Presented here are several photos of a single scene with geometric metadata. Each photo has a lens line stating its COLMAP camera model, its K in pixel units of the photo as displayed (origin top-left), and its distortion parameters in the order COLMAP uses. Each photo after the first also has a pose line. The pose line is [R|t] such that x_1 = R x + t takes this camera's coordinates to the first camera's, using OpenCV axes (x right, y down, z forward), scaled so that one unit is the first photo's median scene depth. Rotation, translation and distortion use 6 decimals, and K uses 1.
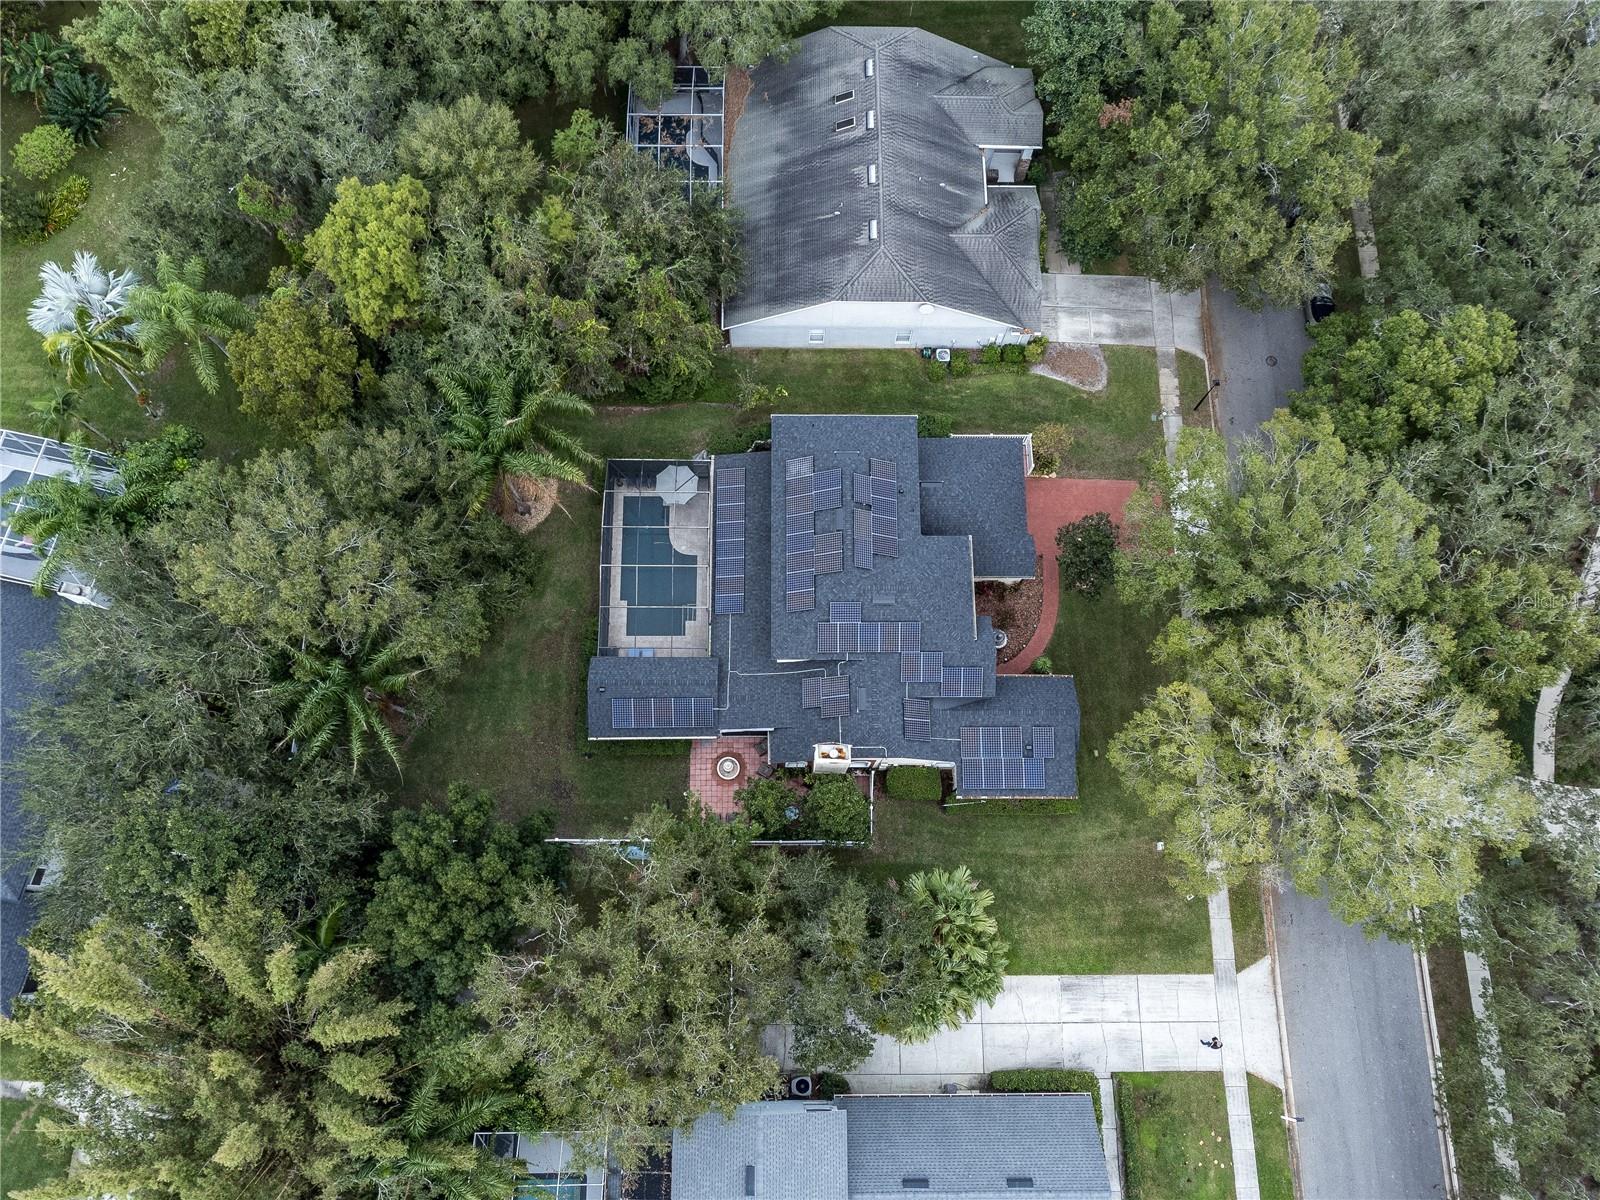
lens RADIAL K [[1213.1, 0, 800.0], [0, 1213.1, 600.0], [0, 0, 1]] dist [0.008701, 0.003030]
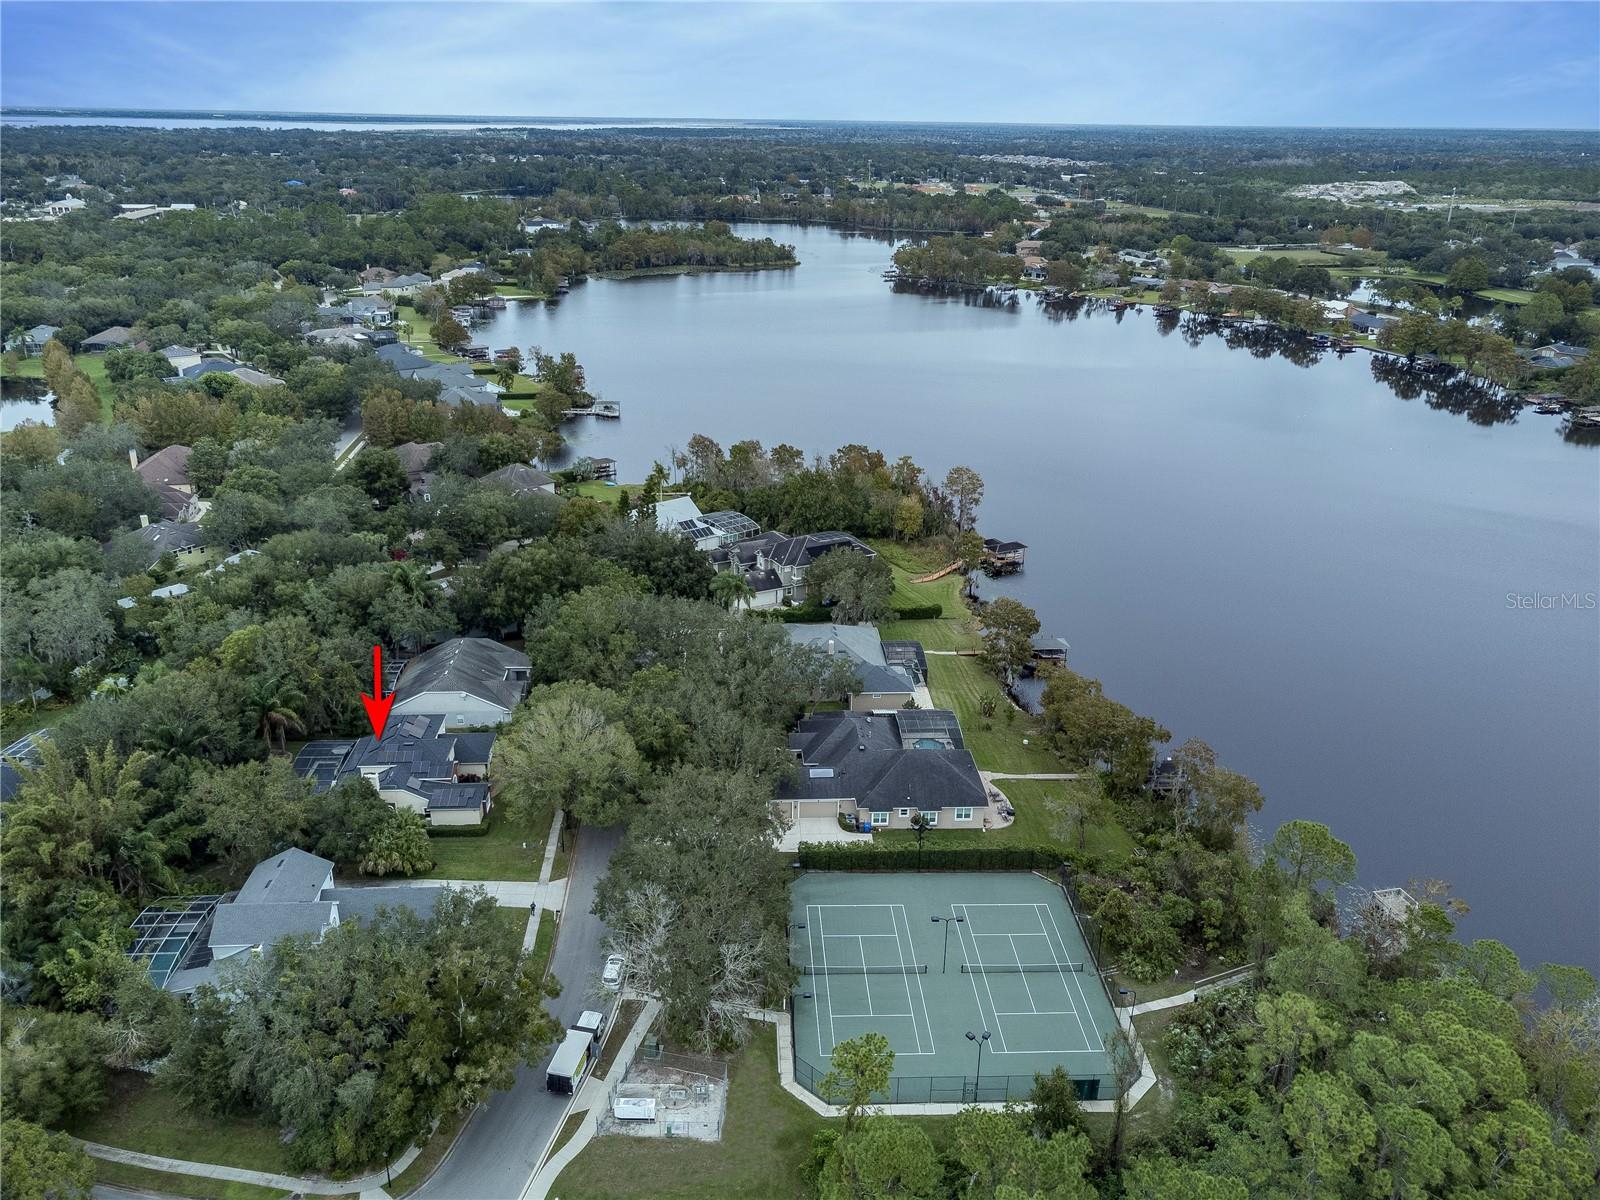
lens RADIAL K [[1213.1, 0, 800.0], [0, 1213.1, 600.0], [0, 0, 1]] dist [0.008701, 0.003030]
pose [[0.998542, -0.025249, 0.047721, 0.727239], [0.053162, 0.613992, -0.787520, 1.745988], [-0.009416, 0.788908, 0.614439, -0.718205]]
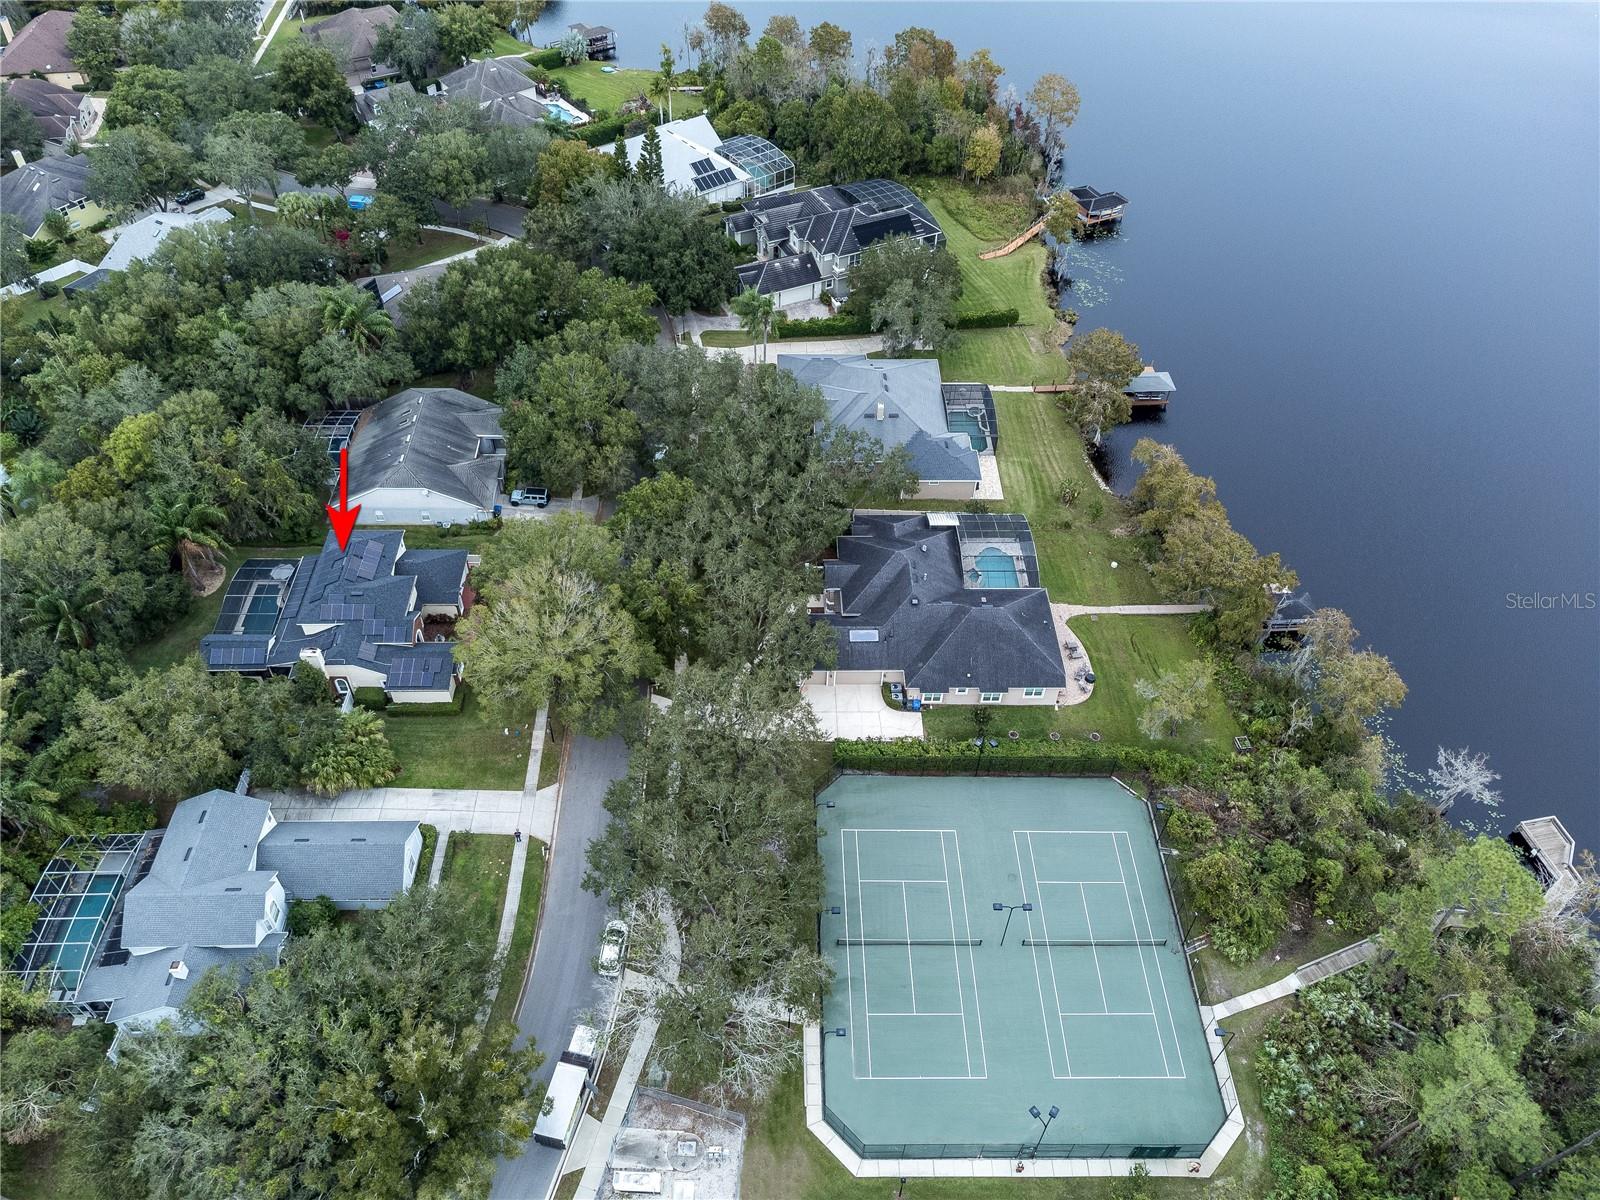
lens RADIAL K [[1195.2, 0, 795.1], [0, 1195.2, 599.8], [0, 0, 1]] dist [0.007769, 0.008885]
pose [[0.999845, -0.013196, 0.011649, 0.742387], [0.017076, 0.887793, -0.459926, 0.896792], [-0.004273, 0.460054, 0.887881, -0.715246]]
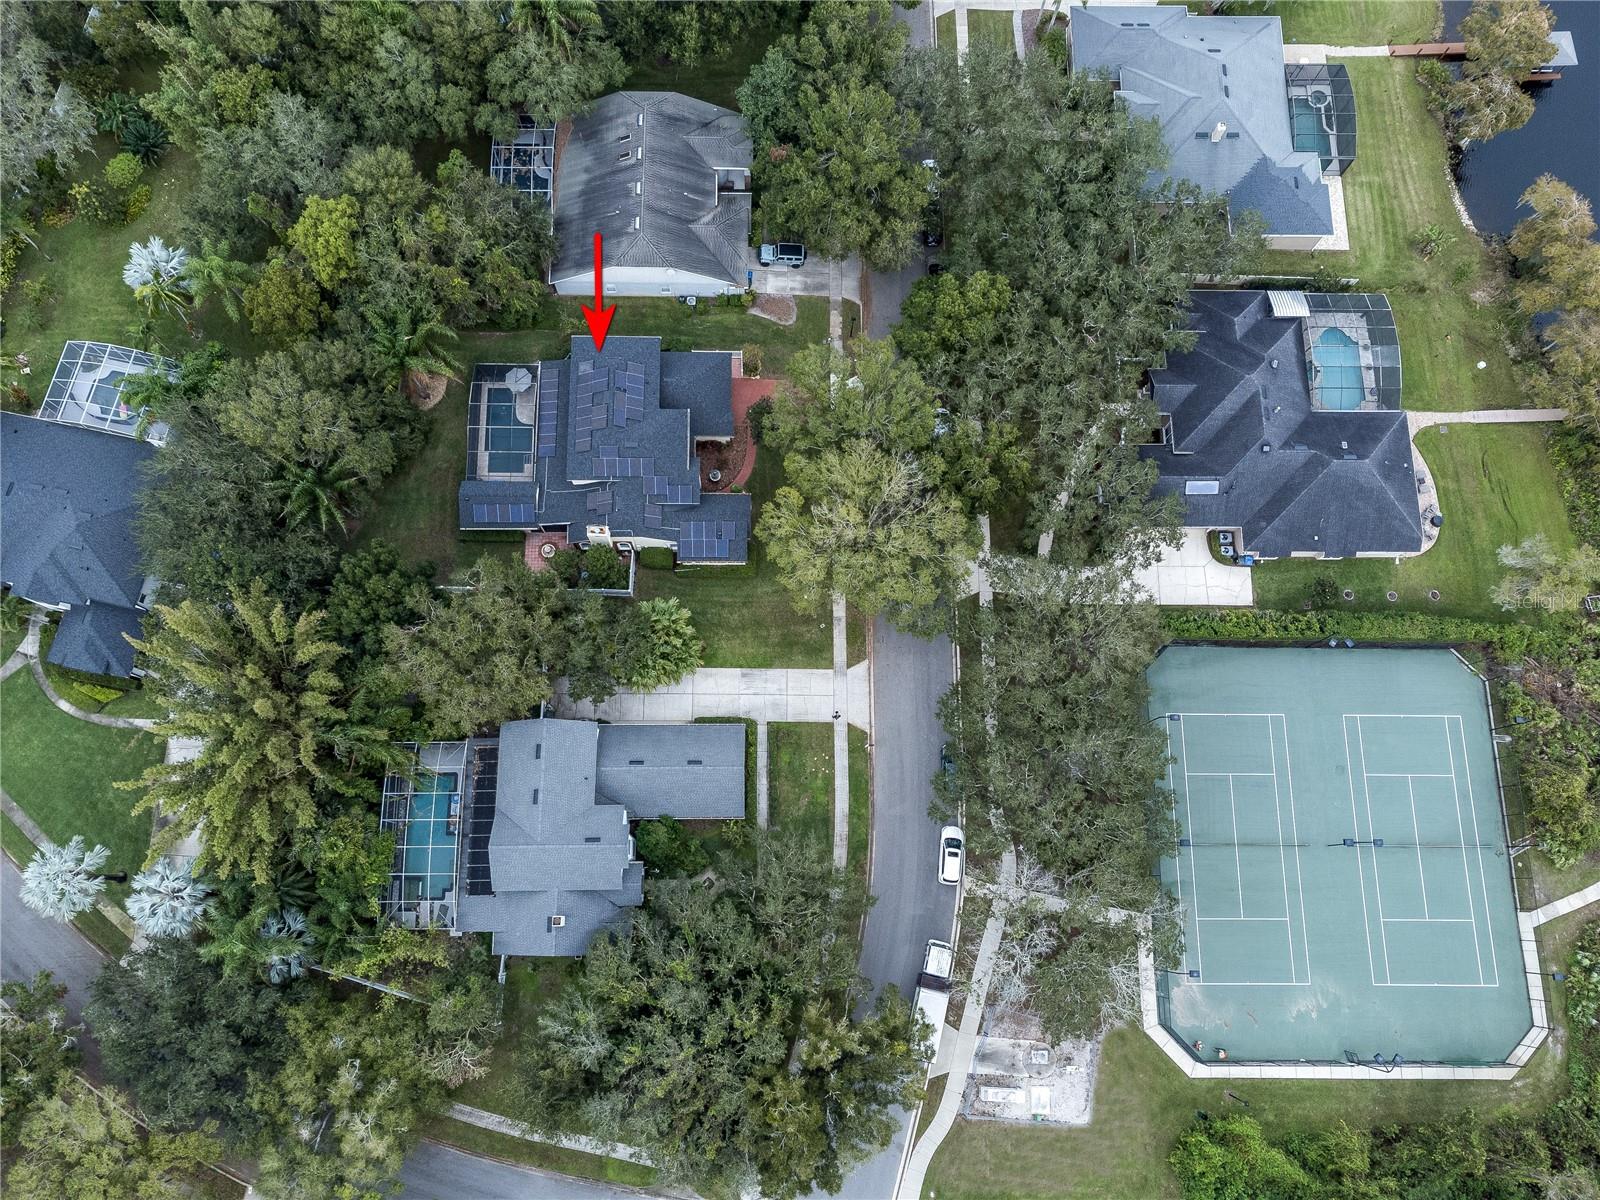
lens RADIAL K [[1195.2, 0, 795.1], [0, 1195.2, 599.8], [0, 0, 1]] dist [0.007769, 0.008885]
pose [[0.999996, 0.000743, 0.002625, 0.289627], [-0.000845, 0.999245, 0.038847, 0.149648], [-0.002595, -0.038849, 0.999242, -0.677980]]
